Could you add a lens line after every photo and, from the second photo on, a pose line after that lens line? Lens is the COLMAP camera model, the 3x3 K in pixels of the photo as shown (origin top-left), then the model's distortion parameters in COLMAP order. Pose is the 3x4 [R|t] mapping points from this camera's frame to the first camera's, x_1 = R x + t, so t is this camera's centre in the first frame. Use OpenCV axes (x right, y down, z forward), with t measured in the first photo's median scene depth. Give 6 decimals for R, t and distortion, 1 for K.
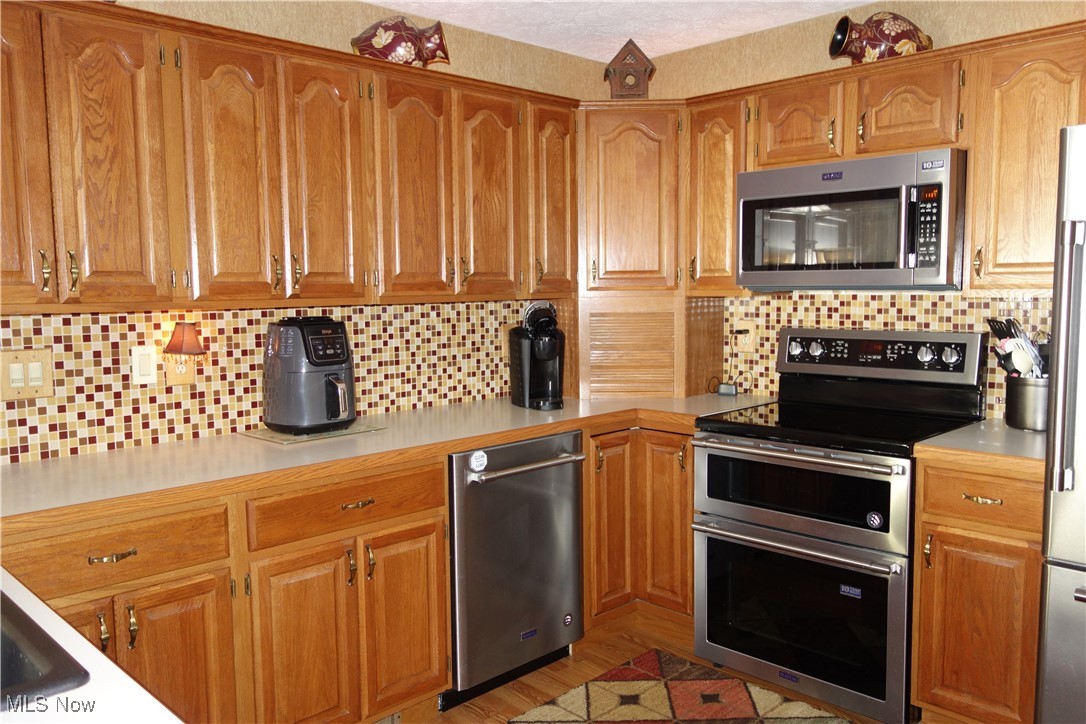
lens RADIAL K [[865.4, 0, 561.6], [0, 865.4, 363.0], [0, 0, 1]] dist [0.008436, 0.001153]
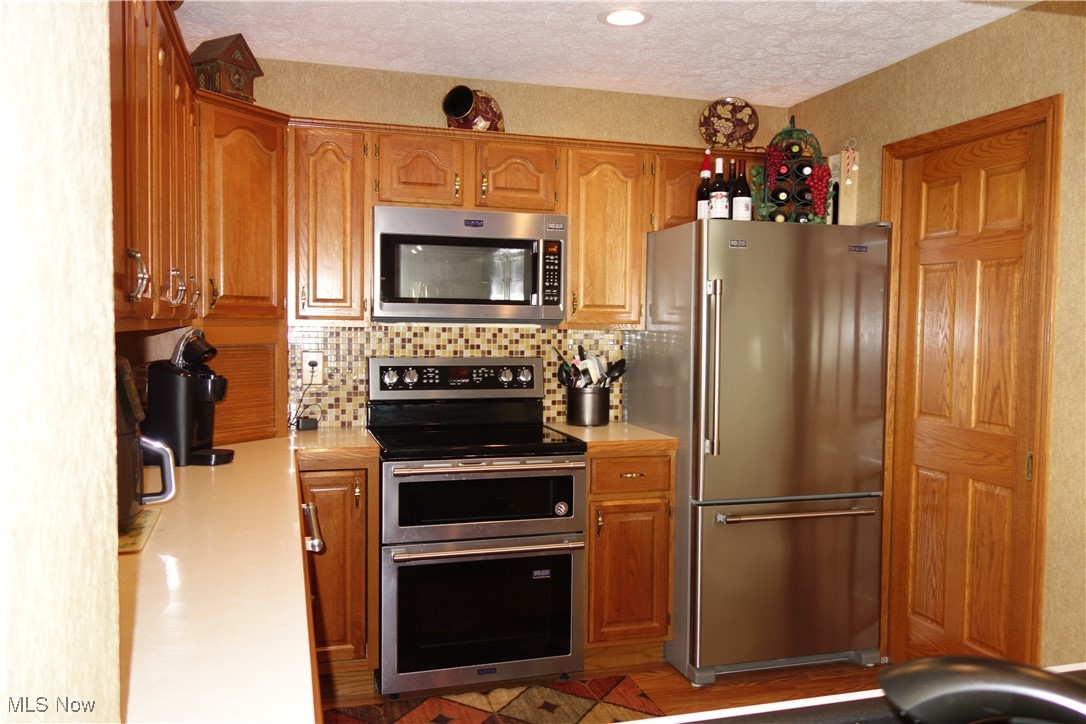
lens RADIAL K [[865.4, 0, 561.6], [0, 865.4, 363.0], [0, 0, 1]] dist [0.008436, 0.001153]
pose [[0.458784, -0.025746, 0.888175, -0.604794], [0.063688, 0.997962, -0.003970, -0.017451], [-0.886262, 0.058387, 0.459489, 0.351607]]
